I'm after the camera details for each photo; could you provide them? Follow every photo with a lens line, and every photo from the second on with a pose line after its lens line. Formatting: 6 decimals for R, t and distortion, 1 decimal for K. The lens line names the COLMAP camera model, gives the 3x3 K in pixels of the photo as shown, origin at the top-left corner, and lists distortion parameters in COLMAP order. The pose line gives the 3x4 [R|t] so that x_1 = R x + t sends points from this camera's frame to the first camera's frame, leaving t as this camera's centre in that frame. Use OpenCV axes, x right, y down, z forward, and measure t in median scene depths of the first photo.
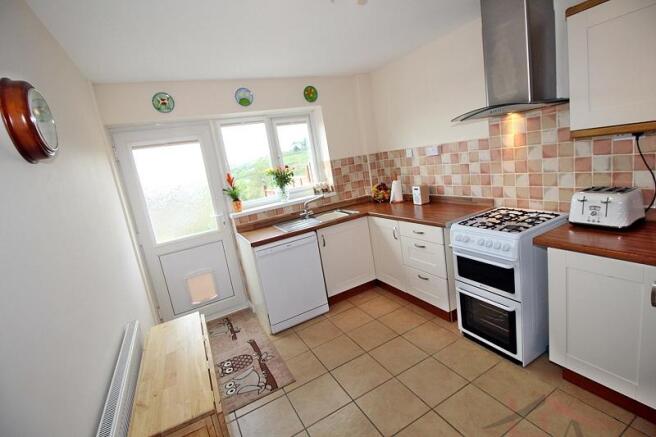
lens RADIAL K [[304.7, 0, 331.9], [0, 304.7, 216.7], [0, 0, 1]] dist [-0.008177, -0.005600]
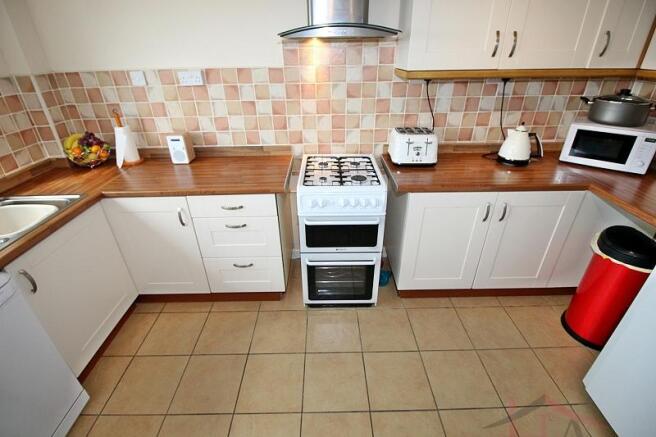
lens RADIAL K [[304.7, 0, 325.8], [0, 304.7, 215.8], [0, 0, 1]] dist [-0.008177, -0.005600]
pose [[0.459924, -0.293049, 0.838208, -0.199948], [0.118180, 0.955776, 0.269307, -0.092008], [-0.880059, -0.024801, 0.474217, 0.521930]]
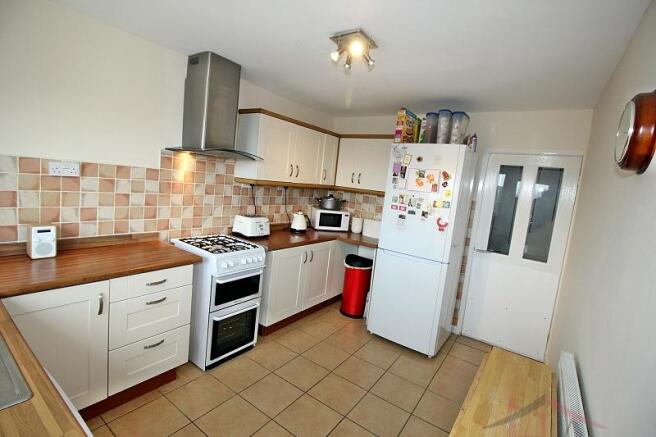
lens RADIAL K [[304.7, 0, 331.9], [0, 304.7, 214.1], [0, 0, 1]] dist [-0.008177, -0.005600]
pose [[-0.465664, 0.004223, 0.884951, -0.587793], [0.136983, 0.988280, 0.067364, -0.108189], [-0.874295, 0.152593, -0.460785, 0.984482]]
